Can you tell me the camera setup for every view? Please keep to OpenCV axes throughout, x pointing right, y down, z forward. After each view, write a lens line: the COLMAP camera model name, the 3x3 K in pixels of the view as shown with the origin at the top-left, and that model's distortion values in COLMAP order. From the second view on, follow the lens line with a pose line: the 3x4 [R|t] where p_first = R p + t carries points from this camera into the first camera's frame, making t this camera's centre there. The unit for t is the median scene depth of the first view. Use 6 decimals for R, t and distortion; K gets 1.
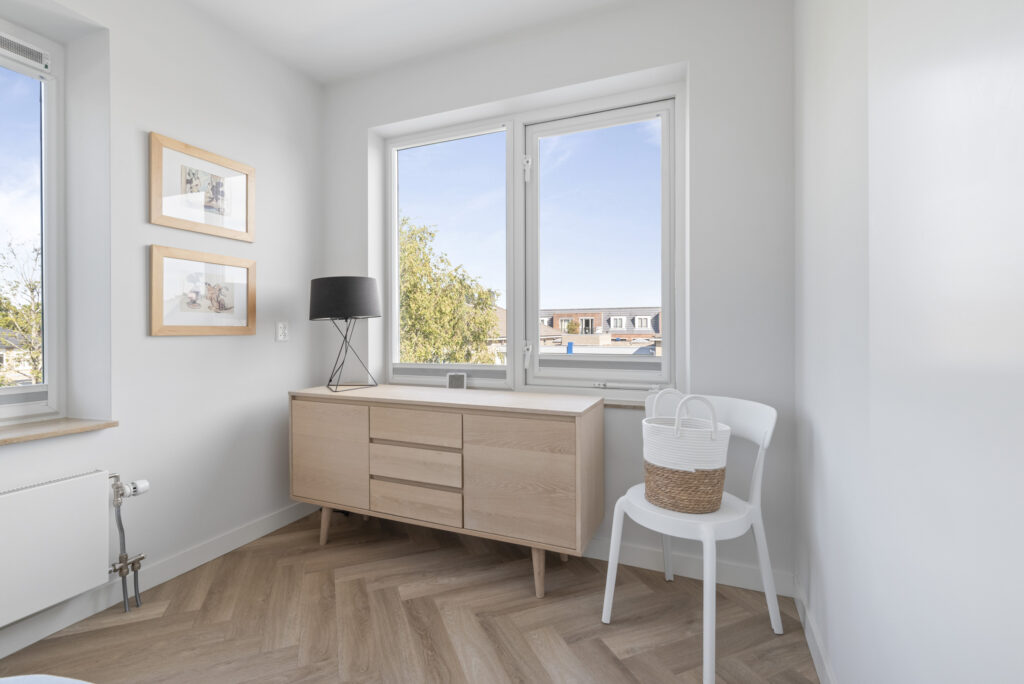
lens RADIAL K [[463.8, 0, 513.9], [0, 463.8, 333.1], [0, 0, 1]] dist [0.001449, 0.000272]
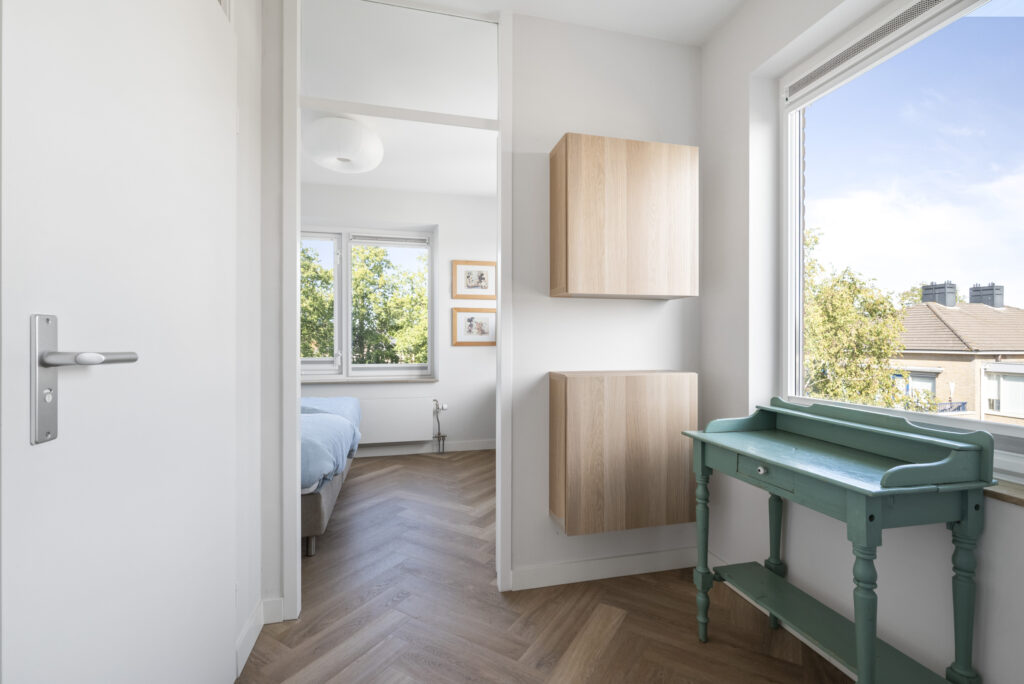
lens RADIAL K [[450.7, 0, 512.0], [0, 450.7, 342.0], [0, 0, 1]] dist [0.000394, 0.000033]
pose [[0.602799, 0.005741, -0.797873, 1.161305], [-0.007298, 0.999972, 0.001681, -0.018619], [0.797860, 0.004809, 0.602824, -0.139190]]
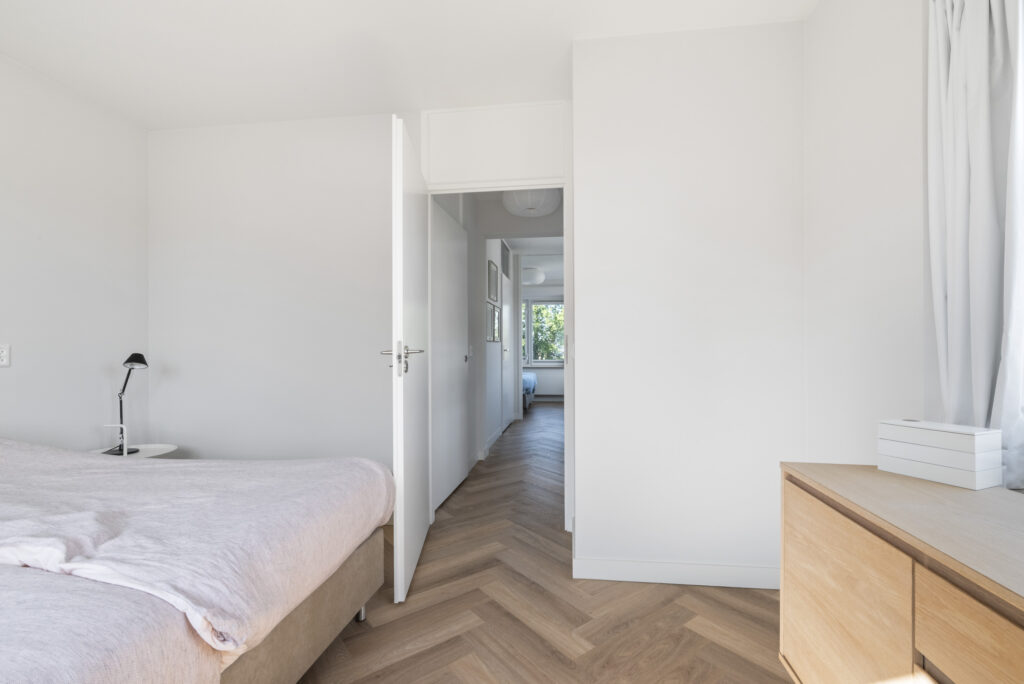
lens RADIAL K [[452.2, 0, 512.3], [0, 452.2, 348.8], [0, 0, 1]] dist [0.000998, 0.000062]
pose [[0.269172, -0.001553, -0.963091, 3.478912], [-0.001440, 0.999997, -0.002015, -0.005966], [0.963091, 0.001929, 0.269169, -0.932736]]
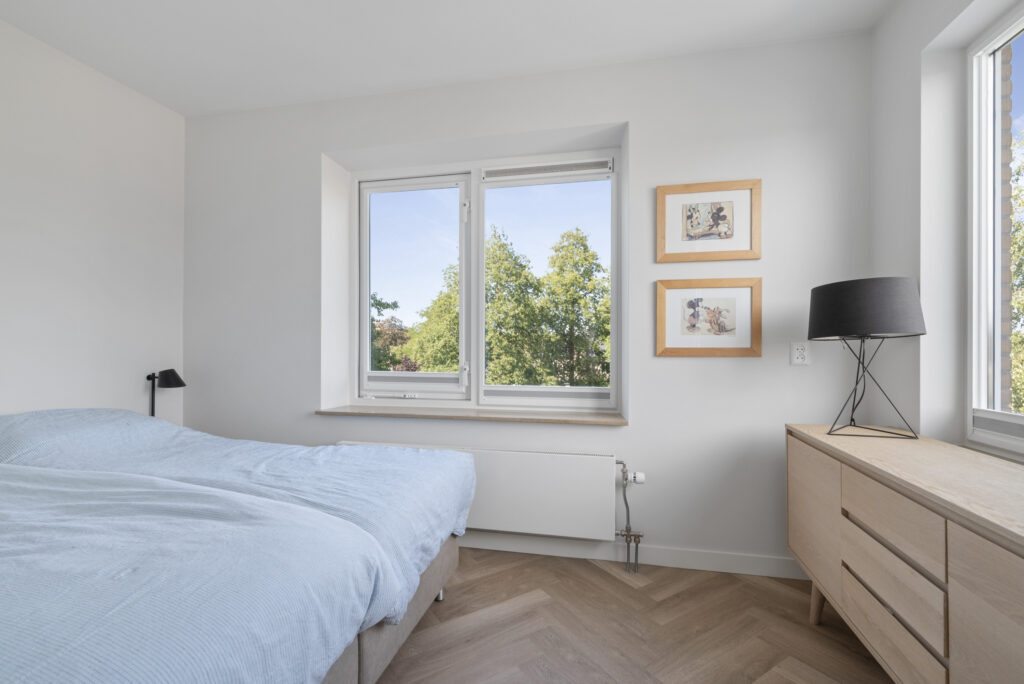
lens RADIAL K [[452.2, 0, 512.3], [0, 452.2, 348.8], [0, 0, 1]] dist [0.000998, 0.000062]
pose [[0.182183, 0.007918, -0.983233, 0.283433], [-0.007183, 0.999952, 0.006721, -0.017410], [0.983238, 0.005838, 0.182231, 0.391581]]
